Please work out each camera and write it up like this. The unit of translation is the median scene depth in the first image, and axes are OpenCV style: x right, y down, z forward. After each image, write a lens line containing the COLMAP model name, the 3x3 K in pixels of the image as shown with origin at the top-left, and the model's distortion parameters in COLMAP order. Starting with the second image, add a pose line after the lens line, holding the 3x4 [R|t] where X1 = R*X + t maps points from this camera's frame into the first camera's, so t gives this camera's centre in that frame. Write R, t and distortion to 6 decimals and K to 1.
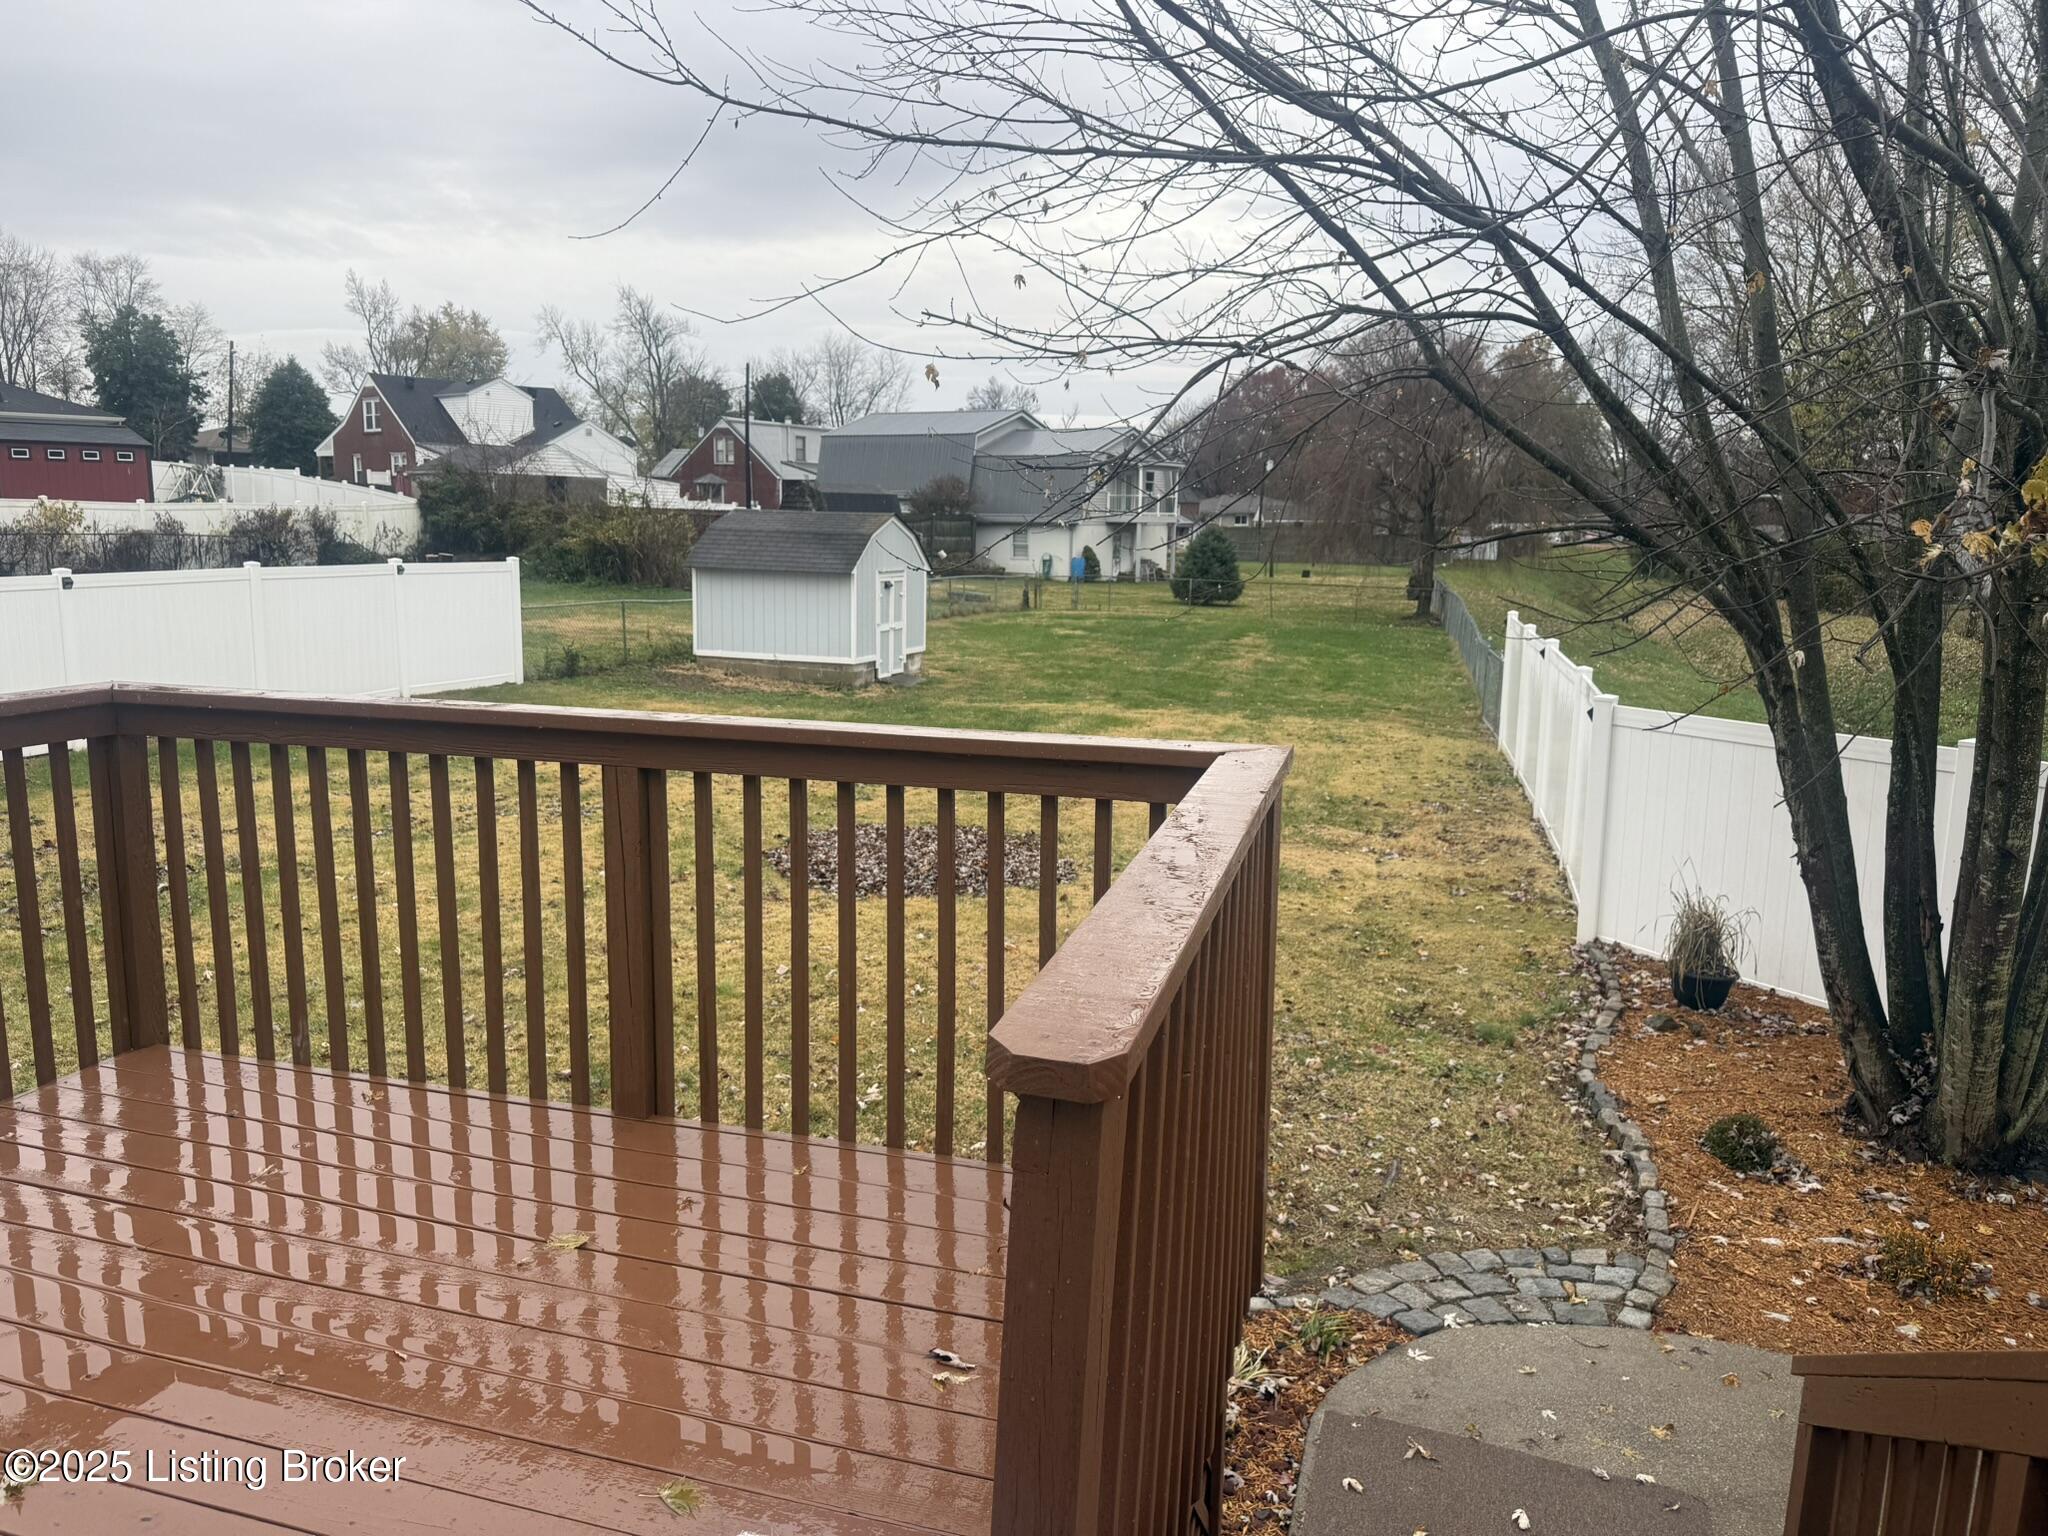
lens RADIAL K [[1471.2, 0, 1024.0], [0, 1471.2, 768.0], [0, 0, 1]] dist [0.106942, -0.145933]
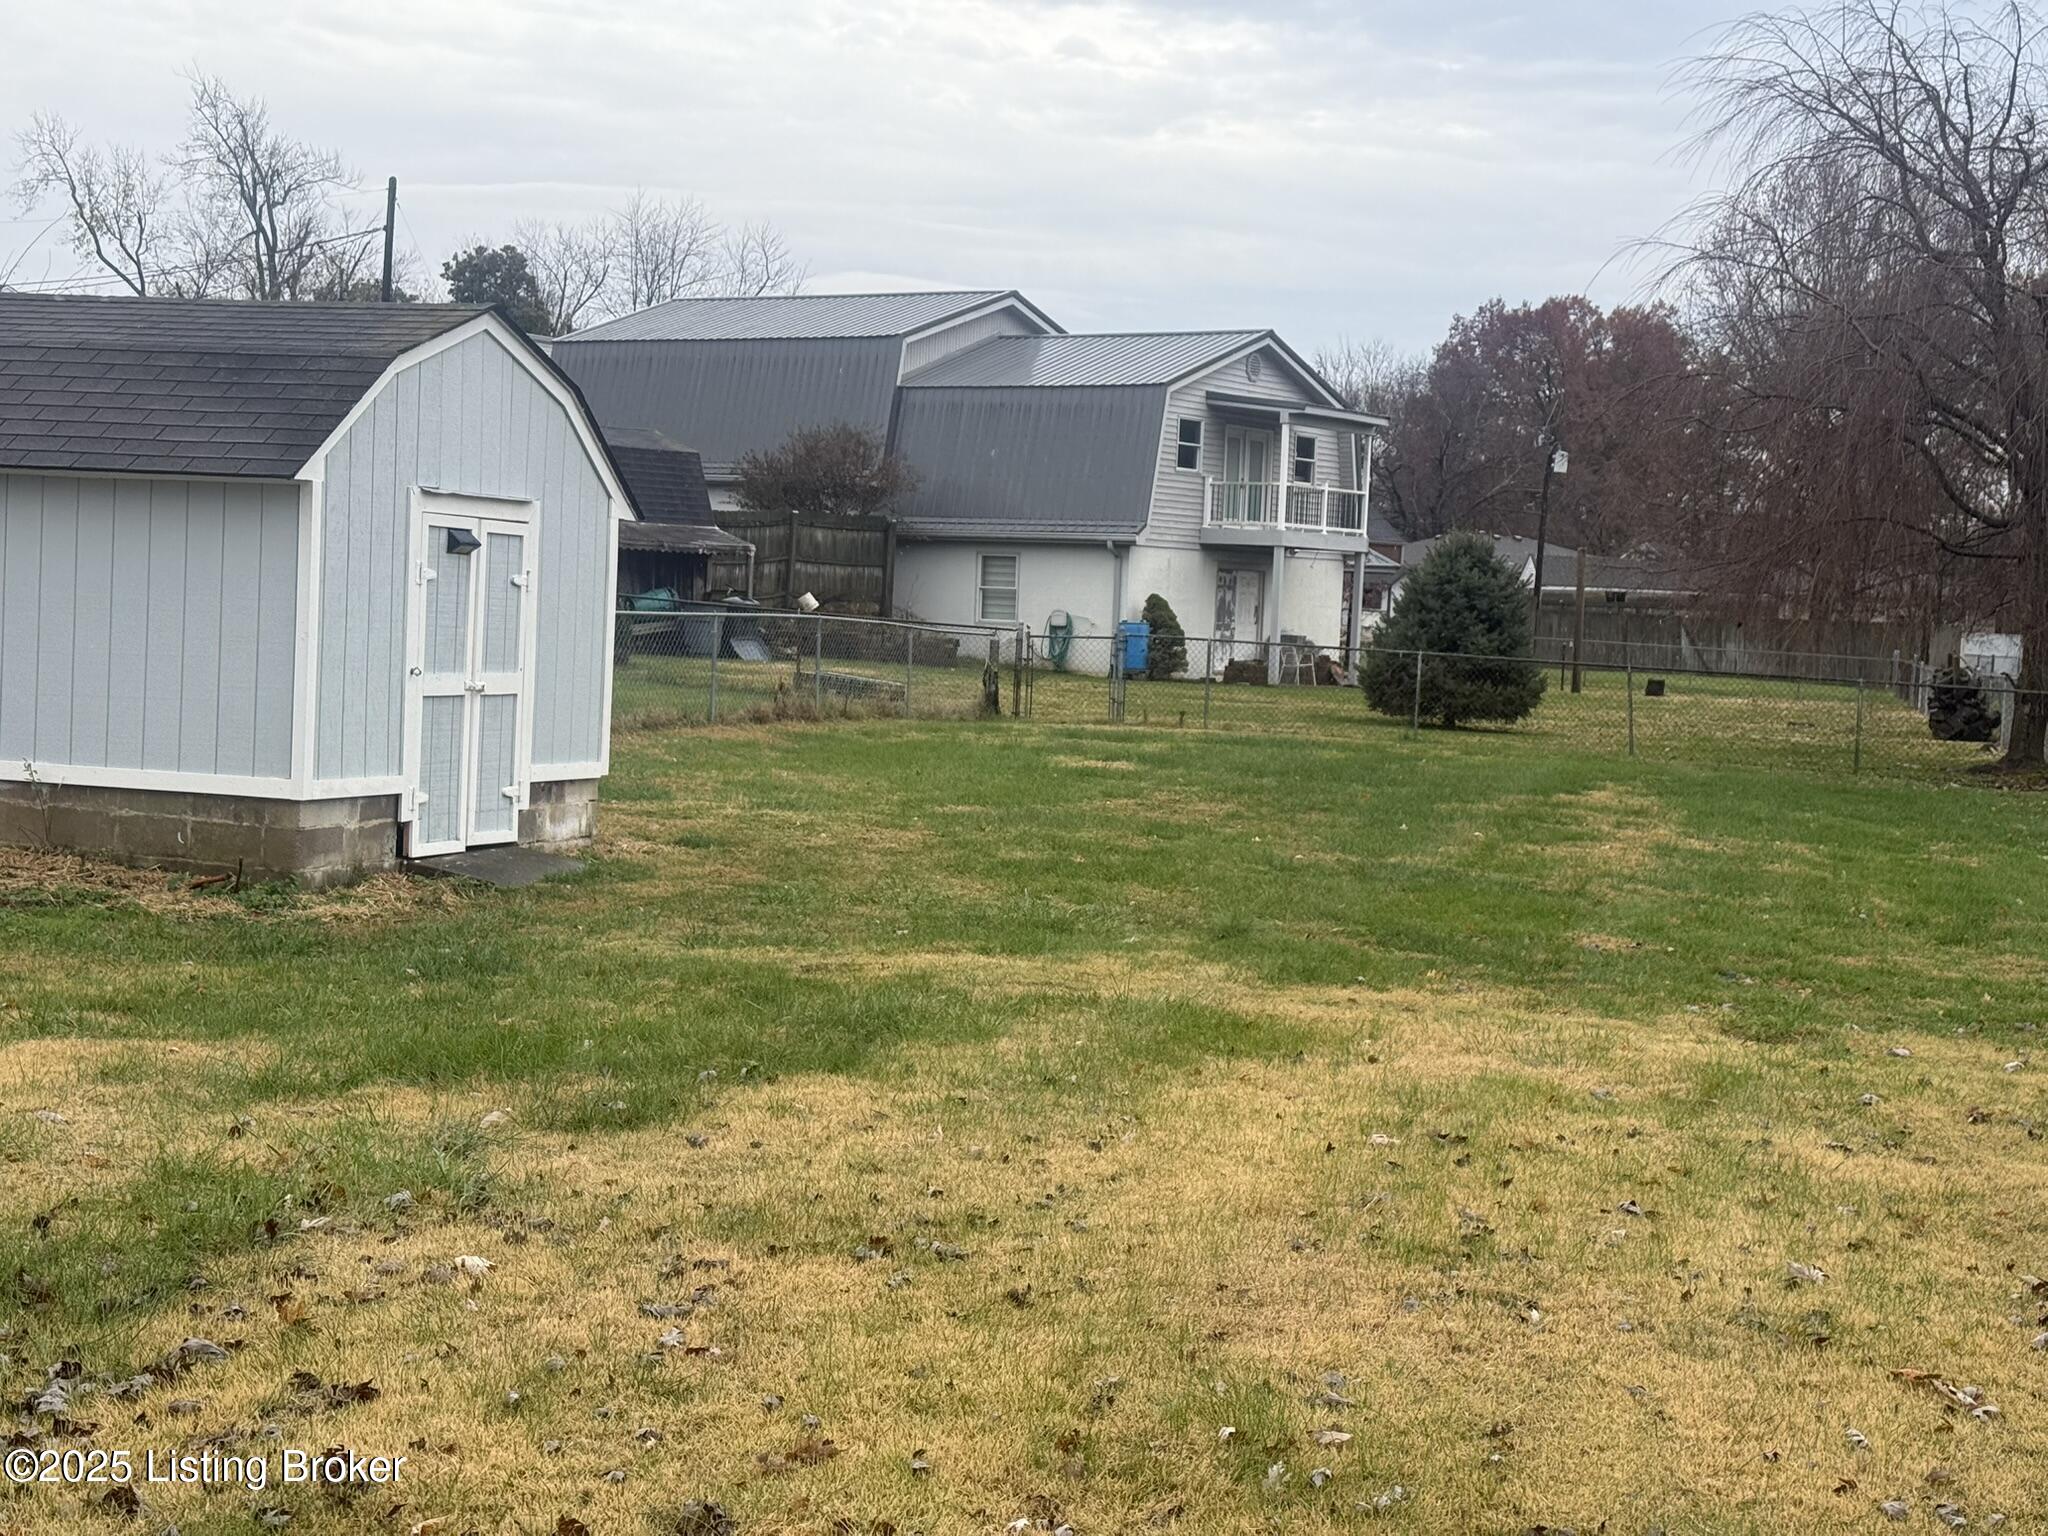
lens RADIAL K [[2859.0, 0, 1024.0], [0, 2859.0, 768.0], [0, 0, 1]] dist [0.127917, -0.001373]
pose [[0.999655, 0.025816, -0.004839, 0.012414], [-0.026198, 0.993201, -0.113429, -0.009030], [0.001878, 0.113517, 0.993534, 0.228105]]
